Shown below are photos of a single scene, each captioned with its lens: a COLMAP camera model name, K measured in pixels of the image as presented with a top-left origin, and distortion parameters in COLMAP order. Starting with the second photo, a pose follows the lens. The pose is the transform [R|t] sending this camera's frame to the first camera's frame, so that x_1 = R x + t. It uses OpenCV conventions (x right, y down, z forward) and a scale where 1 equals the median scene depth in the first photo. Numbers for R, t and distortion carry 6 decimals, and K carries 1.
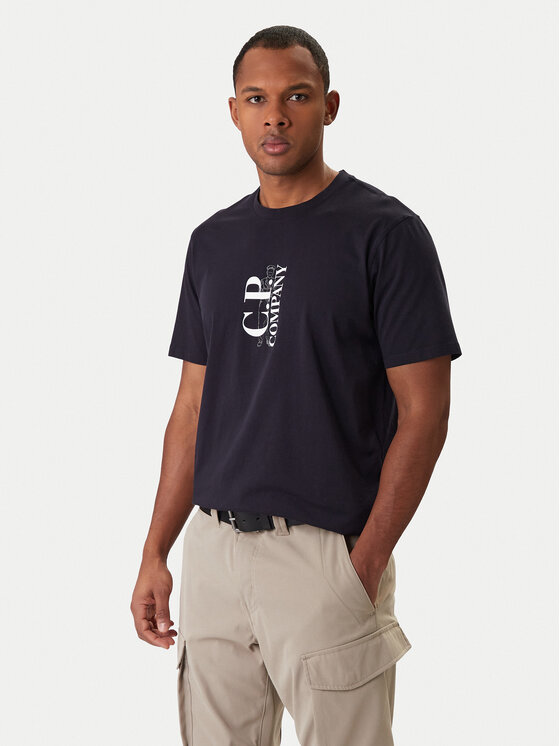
lens RADIAL K [[1540.5, 0, 280.0], [0, 1540.5, 373.0], [0, 0, 1]] dist [0.033638, 0.025469]
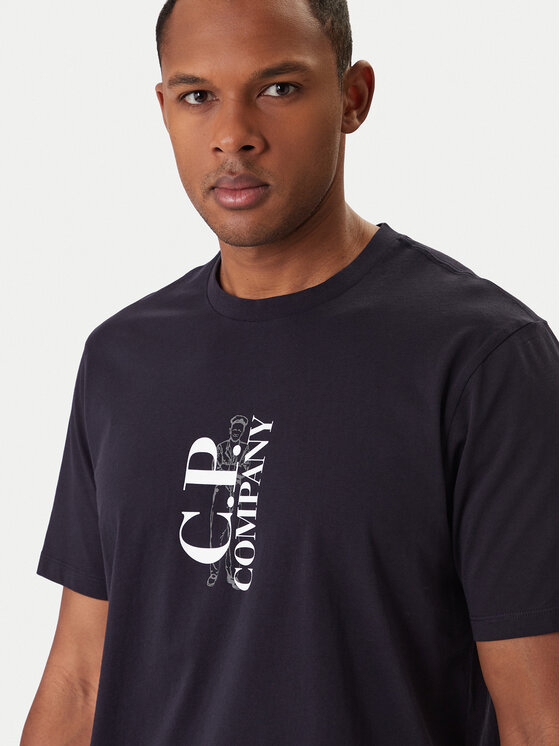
lens RADIAL K [[1209.6, 0, 280.0], [0, 1209.6, 373.0], [0, 0, 1]] dist [0.019049, 0.016241]
pose [[0.998238, 0.015116, 0.057380, -0.015073], [-0.013147, 0.999317, -0.034536, -0.070558], [-0.057862, 0.033721, 0.997755, 0.617938]]
